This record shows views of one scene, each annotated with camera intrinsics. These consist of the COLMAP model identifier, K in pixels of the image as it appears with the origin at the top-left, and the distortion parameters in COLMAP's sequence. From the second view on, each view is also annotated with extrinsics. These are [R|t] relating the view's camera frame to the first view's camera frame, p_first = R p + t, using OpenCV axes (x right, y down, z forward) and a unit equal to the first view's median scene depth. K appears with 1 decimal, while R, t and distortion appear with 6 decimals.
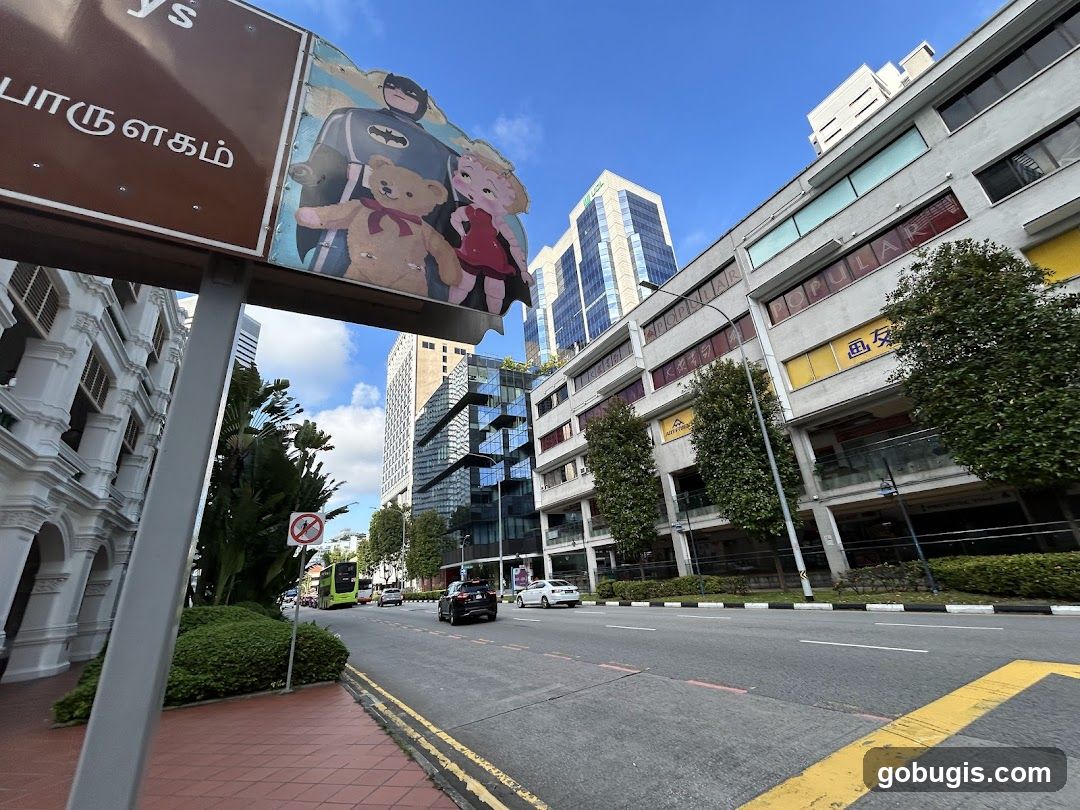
lens RADIAL K [[436.2, 0, 539.4], [0, 436.2, 403.8], [0, 0, 1]] dist [0.000565, 0.000451]
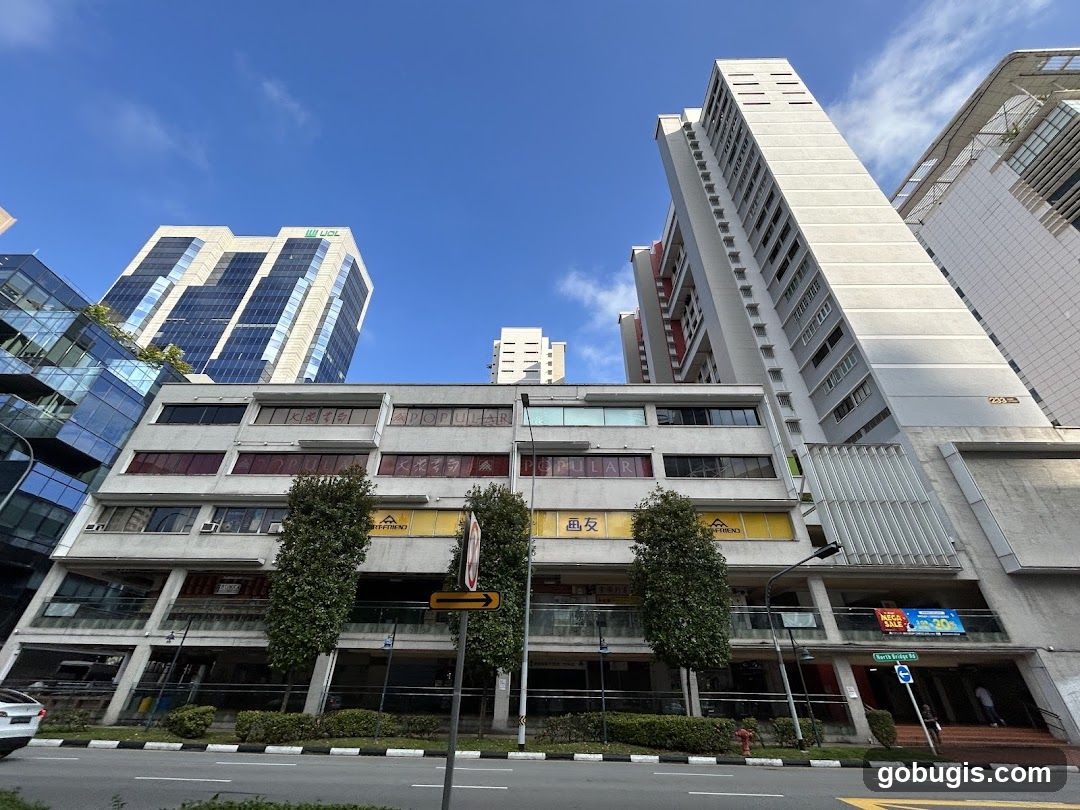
lens RADIAL K [[436.2, 0, 539.4], [0, 436.2, 403.8], [0, 0, 1]] dist [0.000565, 0.000451]
pose [[0.500452, 0.548648, 0.669727, -0.211050], [-0.372108, 0.834780, -0.405804, 0.073933], [-0.781718, -0.046126, 0.621924, 0.155834]]
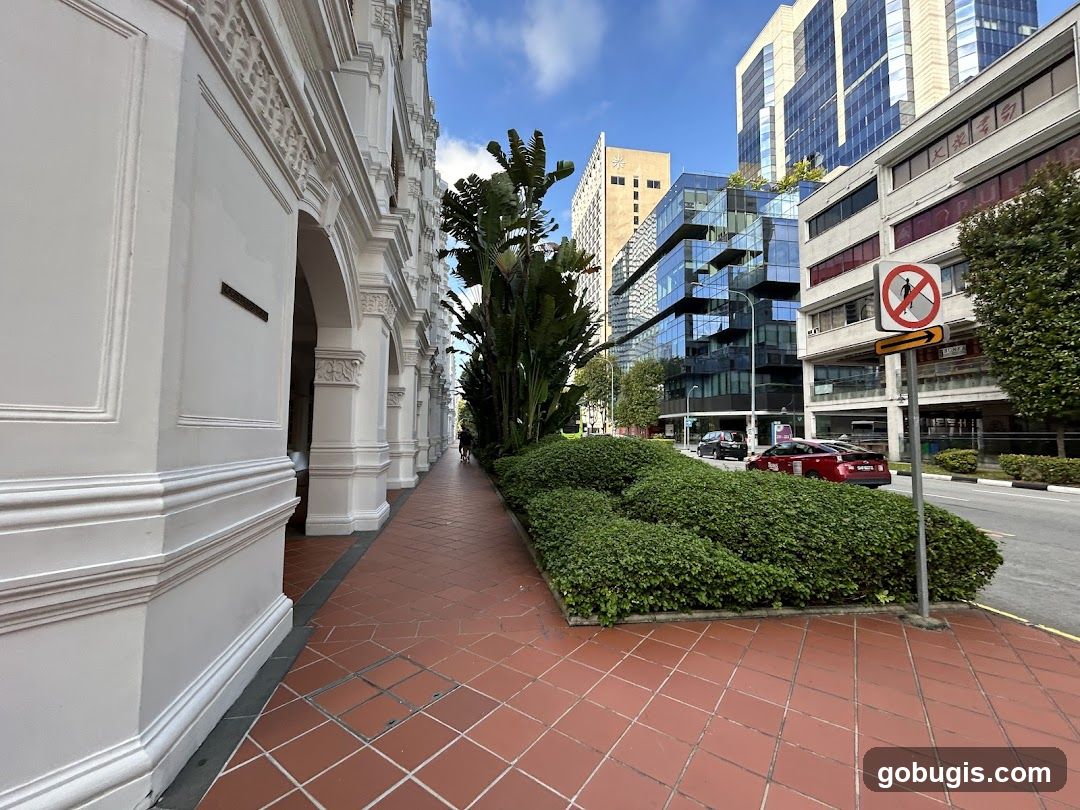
lens RADIAL K [[436.6, 0, 540.0], [0, 436.6, 404.6], [0, 0, 1]] dist [0.000616, 0.000505]
pose [[0.927485, 0.065057, -0.368156, -0.168324], [0.055841, 0.949590, 0.308481, 0.054779], [0.369666, -0.306670, 0.877098, 0.102714]]
